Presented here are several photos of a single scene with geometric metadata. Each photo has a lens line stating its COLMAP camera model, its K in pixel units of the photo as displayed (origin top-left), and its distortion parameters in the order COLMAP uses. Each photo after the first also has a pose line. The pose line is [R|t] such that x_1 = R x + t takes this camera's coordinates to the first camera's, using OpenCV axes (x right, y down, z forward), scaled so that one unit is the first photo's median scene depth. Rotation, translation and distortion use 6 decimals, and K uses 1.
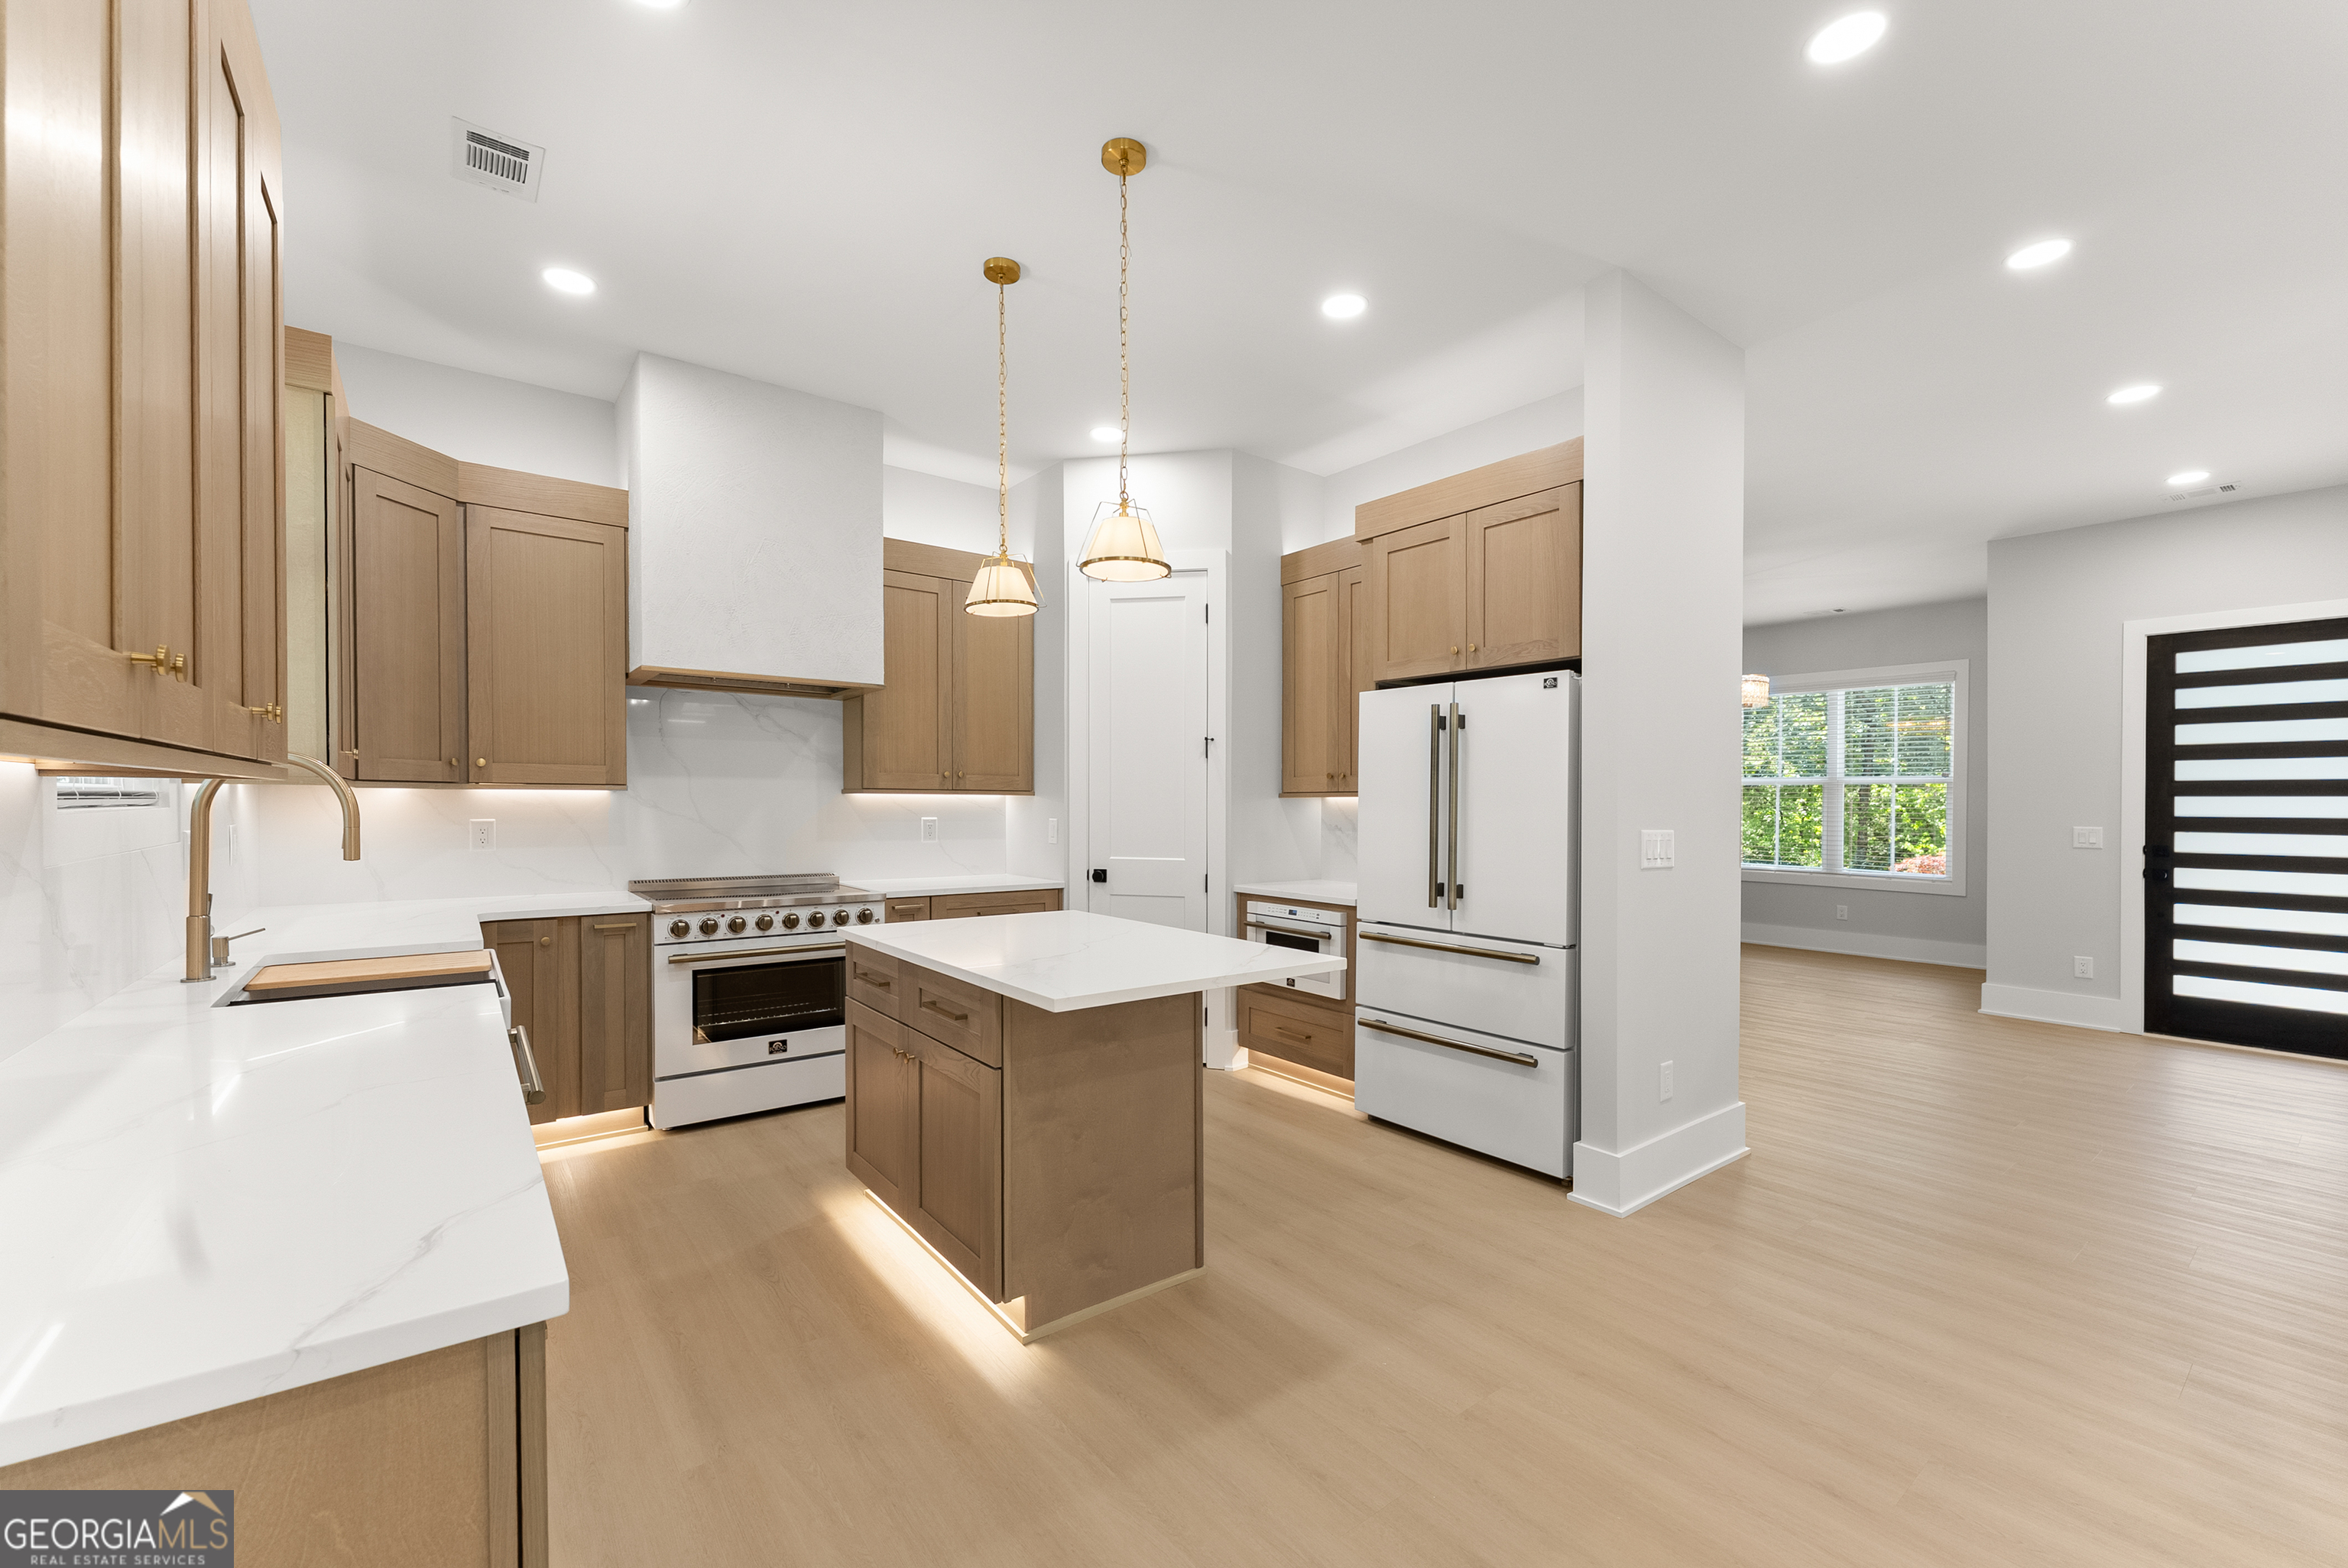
lens RADIAL K [[947.7, 0, 1179.7], [0, 947.7, 817.2], [0, 0, 1]] dist [-0.002085, 0.000149]
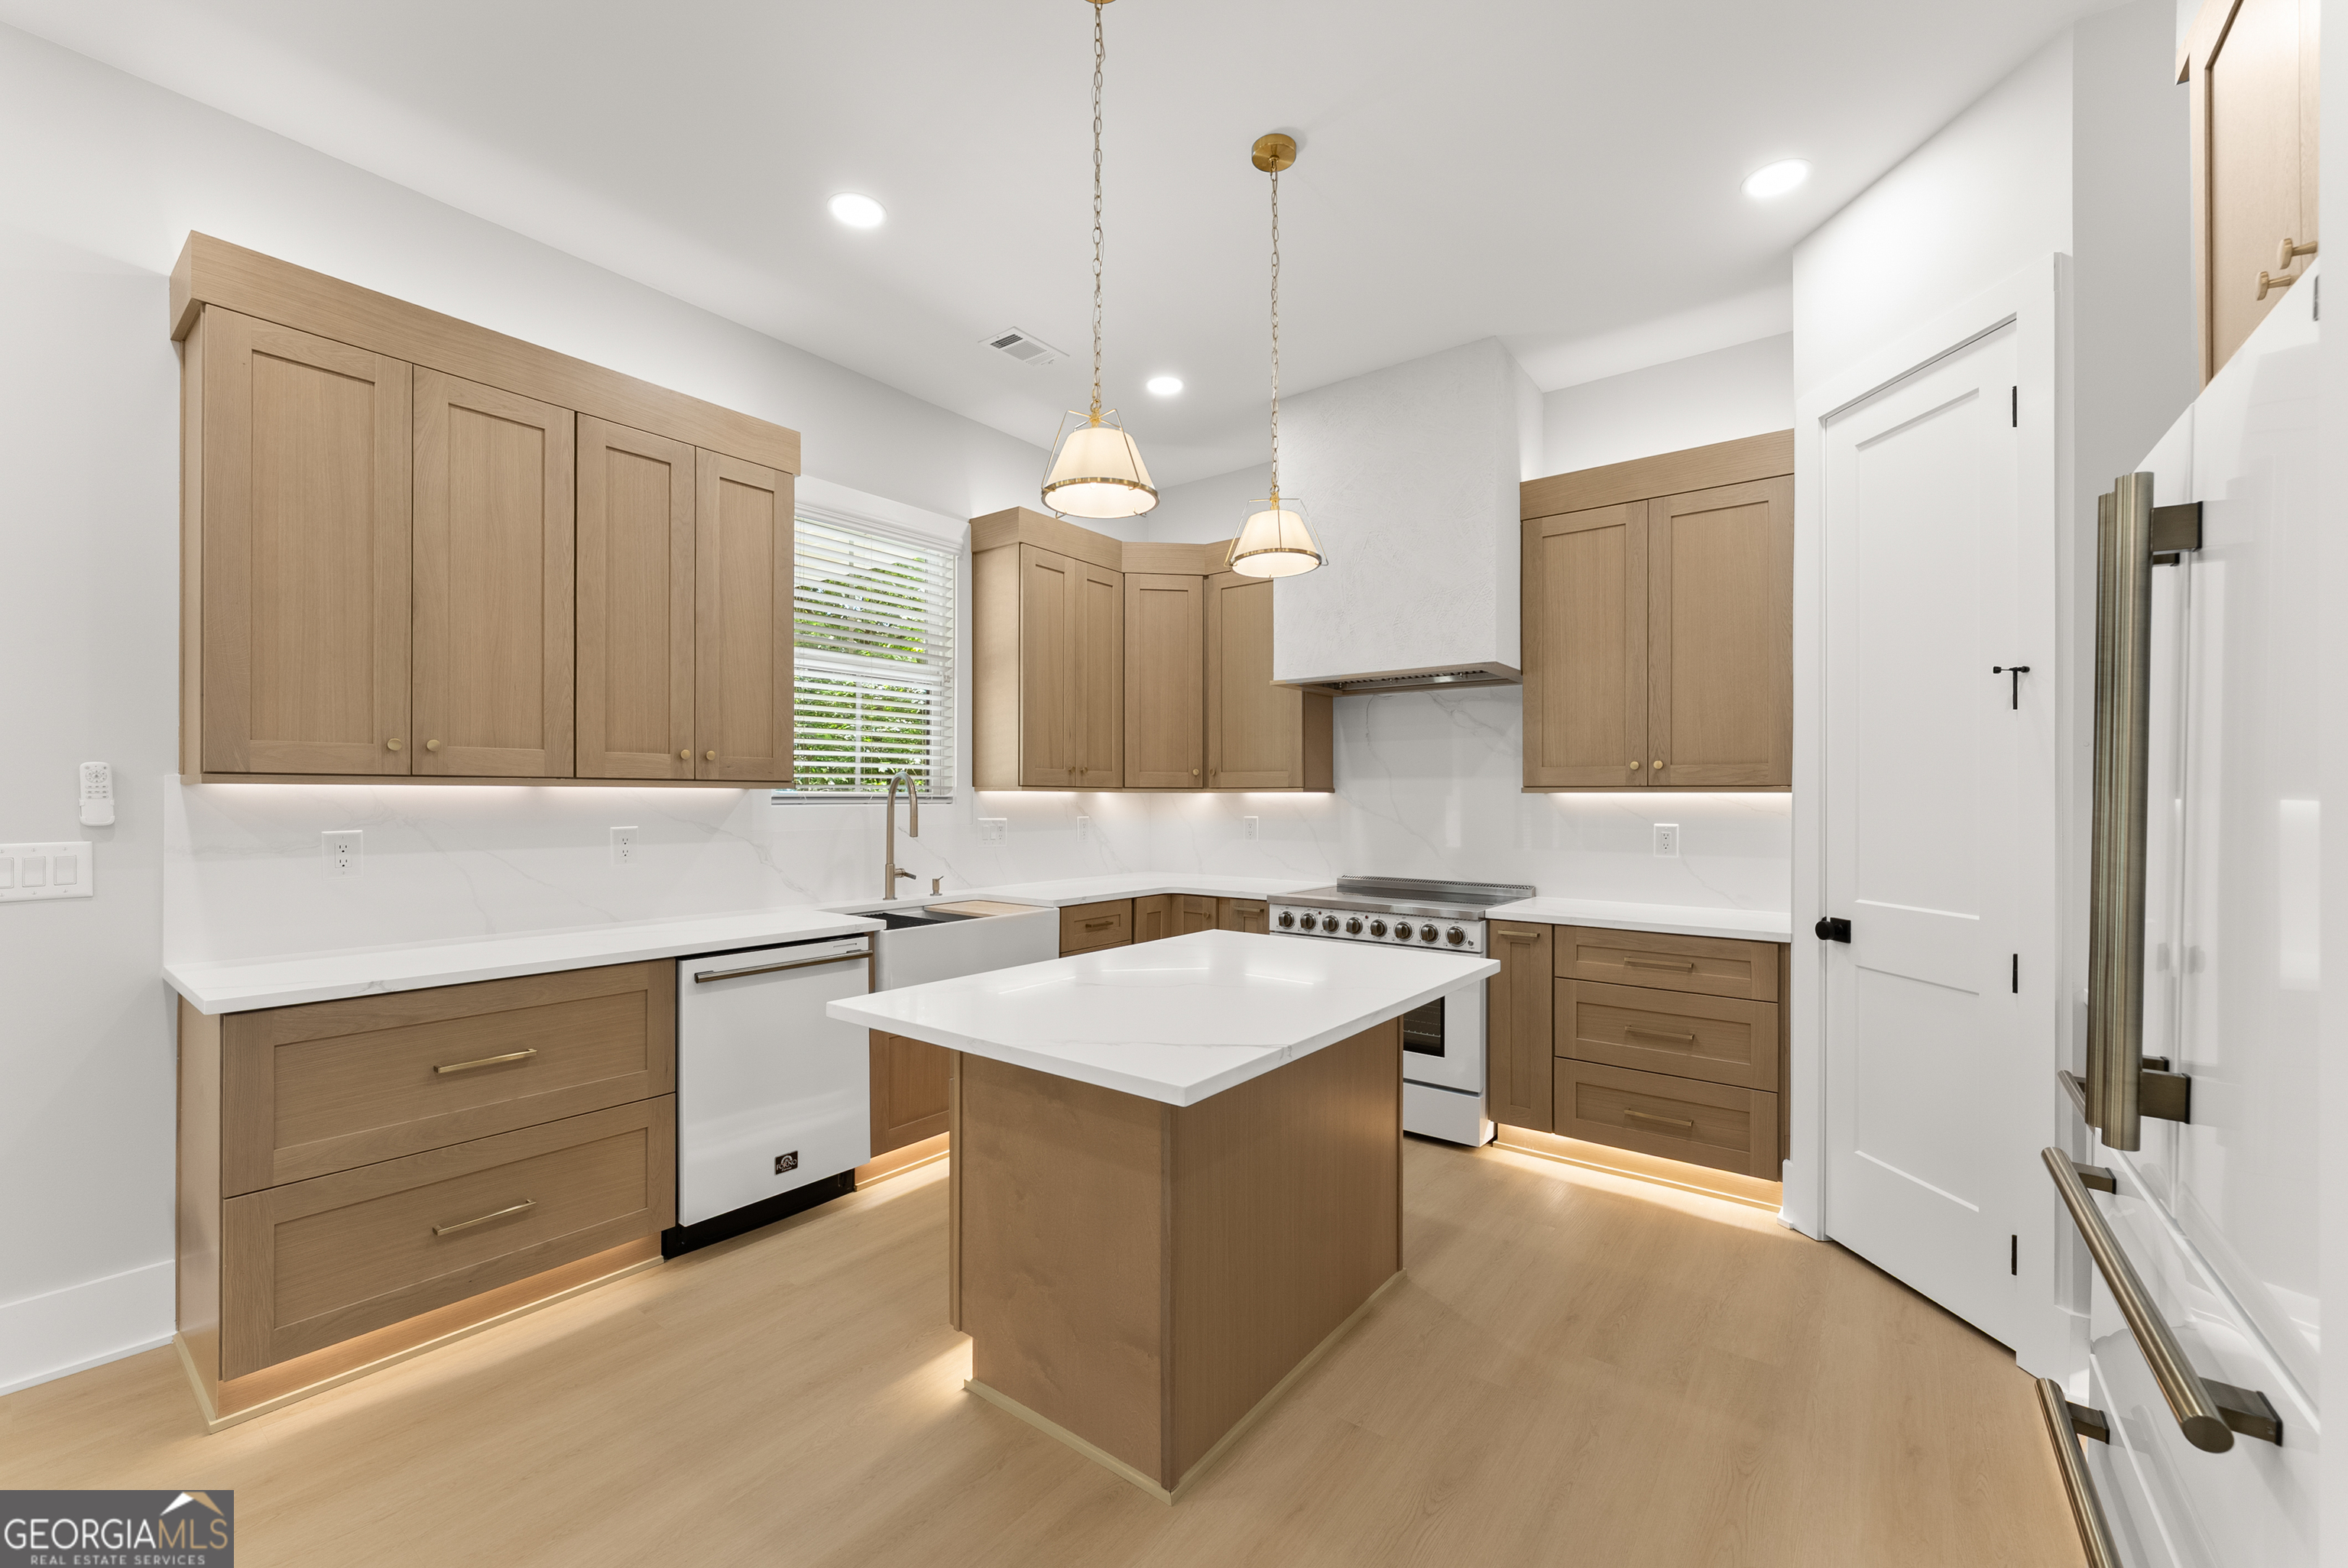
lens RADIAL K [[947.7, 0, 1158.9], [0, 947.7, 808.5], [0, 0, 1]] dist [-0.002085, 0.000149]
pose [[0.253088, 0.004640, -0.967432, 0.445682], [-0.016451, 0.999865, 0.000492, -0.006825], [0.967303, 0.015791, 0.253130, 0.540973]]
